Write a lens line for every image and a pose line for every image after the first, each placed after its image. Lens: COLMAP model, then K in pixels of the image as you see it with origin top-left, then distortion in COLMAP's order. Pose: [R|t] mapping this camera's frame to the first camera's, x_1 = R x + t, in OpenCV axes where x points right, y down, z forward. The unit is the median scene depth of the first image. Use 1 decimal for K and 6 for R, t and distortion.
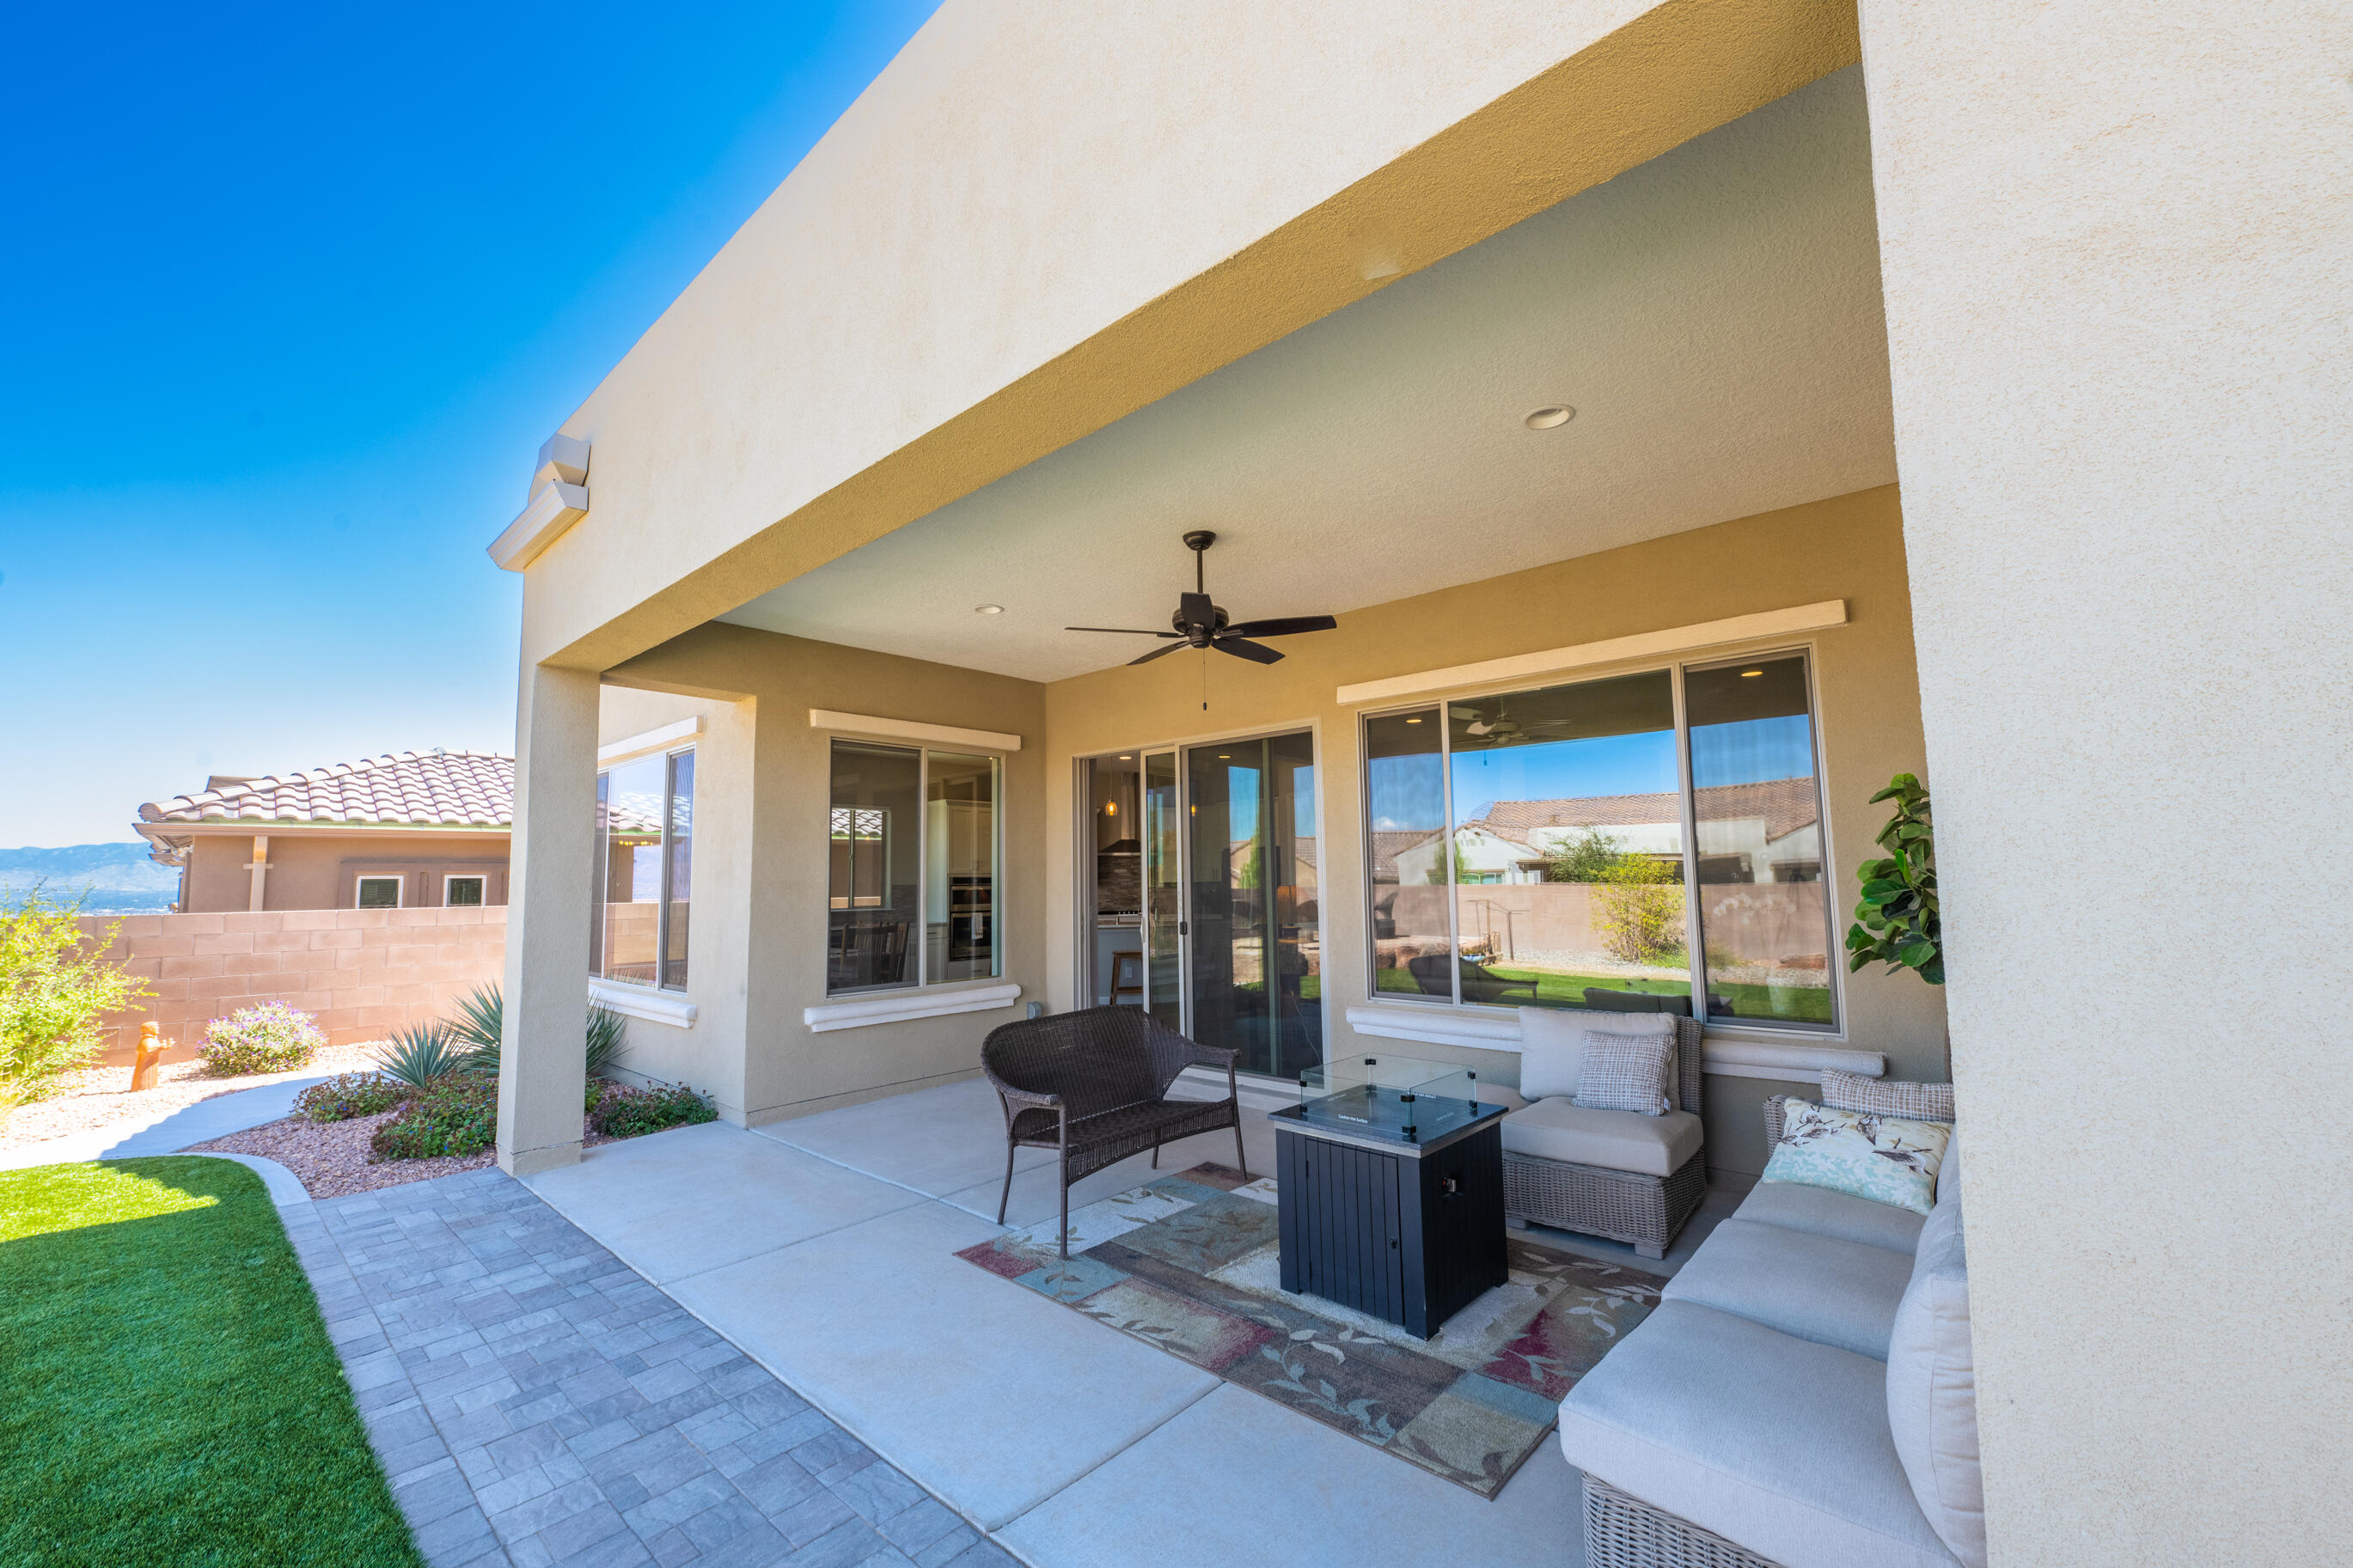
lens RADIAL K [[933.5, 0, 1184.6], [0, 933.5, 791.6], [0, 0, 1]] dist [-0.007501, -0.000656]
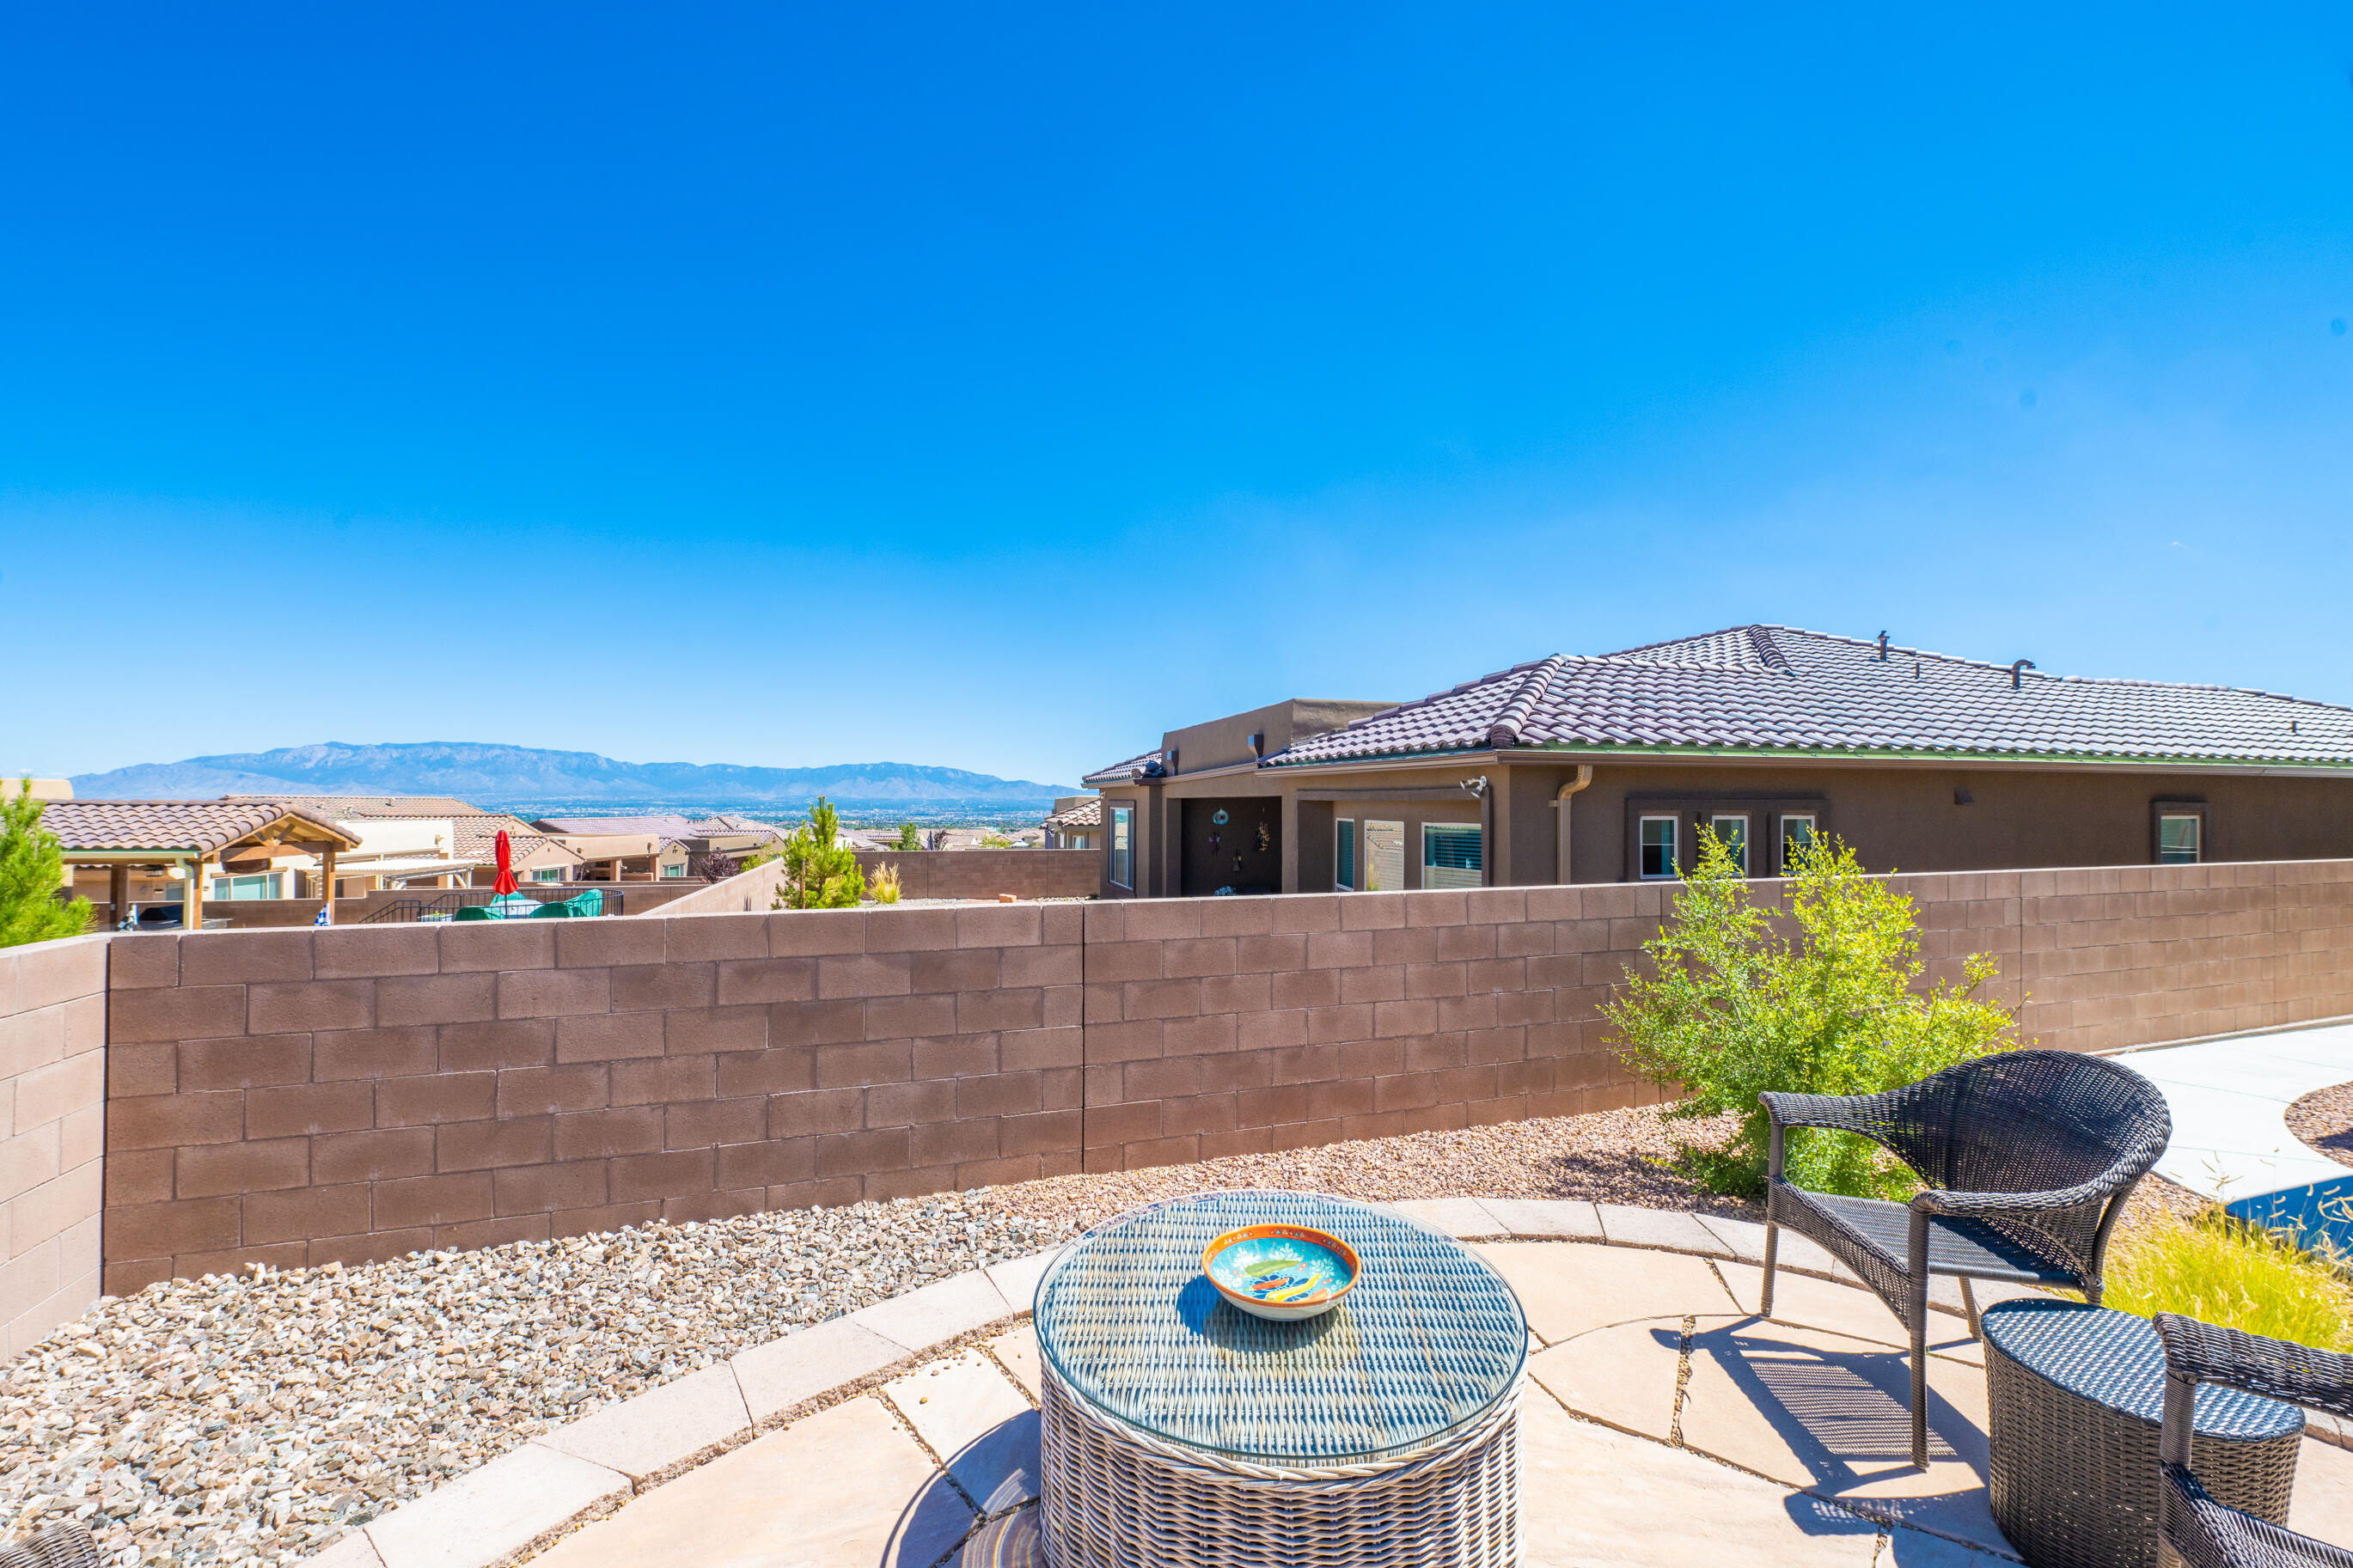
lens RADIAL K [[933.5, 0, 1186.9], [0, 933.5, 798.4], [0, 0, 1]] dist [-0.007501, -0.000656]
pose [[0.873422, 0.016027, -0.486699, -1.391473], [0.029575, 0.995867, 0.085869, -0.001258], [0.486064, -0.089394, 0.869339, 0.249649]]
